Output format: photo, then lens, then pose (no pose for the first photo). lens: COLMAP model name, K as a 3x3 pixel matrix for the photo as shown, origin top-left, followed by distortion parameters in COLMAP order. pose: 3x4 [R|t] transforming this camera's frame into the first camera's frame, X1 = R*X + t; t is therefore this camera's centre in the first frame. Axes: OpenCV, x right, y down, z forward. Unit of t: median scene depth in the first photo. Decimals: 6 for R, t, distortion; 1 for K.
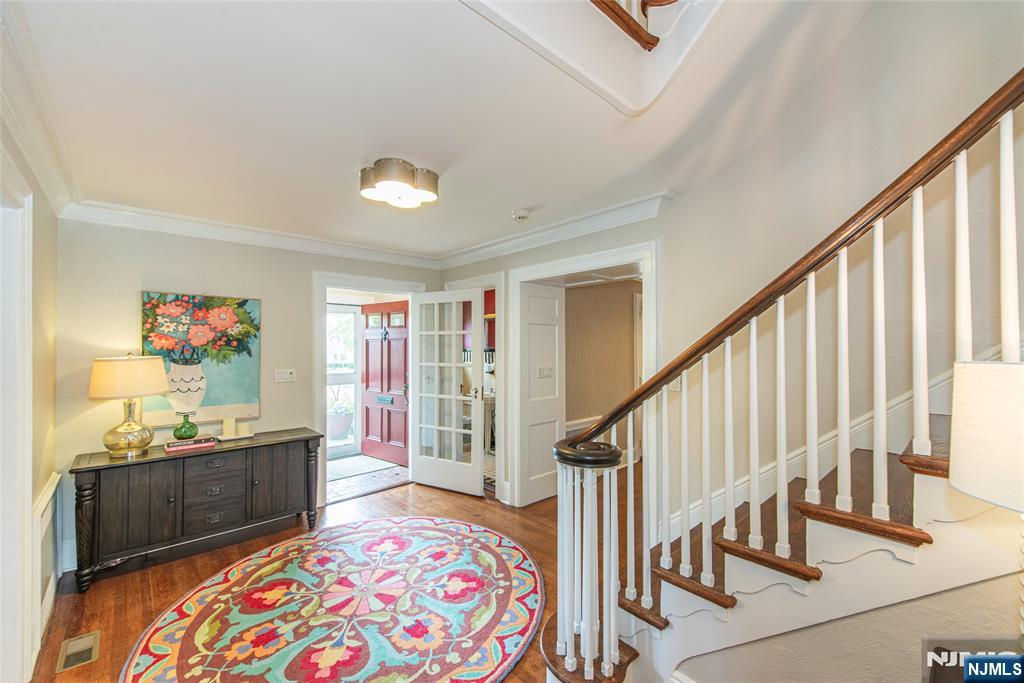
lens RADIAL K [[423.0, 0, 512.0], [0, 423.0, 341.5], [0, 0, 1]] dist [0.000122, -0.000185]
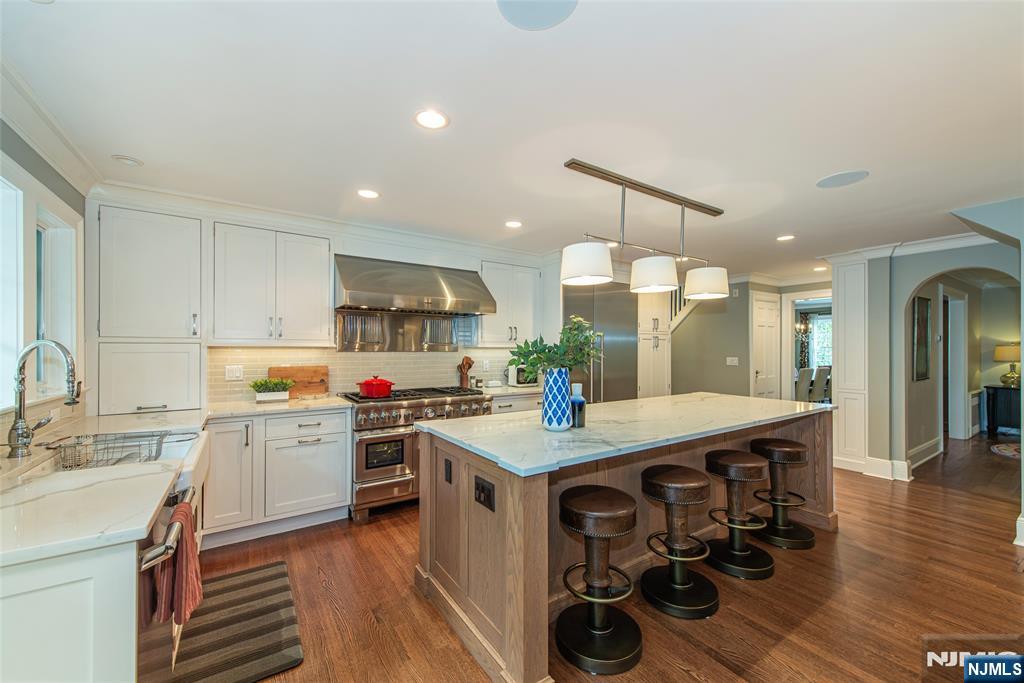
lens RADIAL K [[402.9, 0, 515.3], [0, 402.9, 347.2], [0, 0, 1]] dist [0.000816, 0.000175]
pose [[-0.147180, -0.003567, -0.989103, 1.454866], [0.002220, 0.999990, -0.003937, 0.045364], [0.989107, -0.002775, -0.147170, -1.185085]]
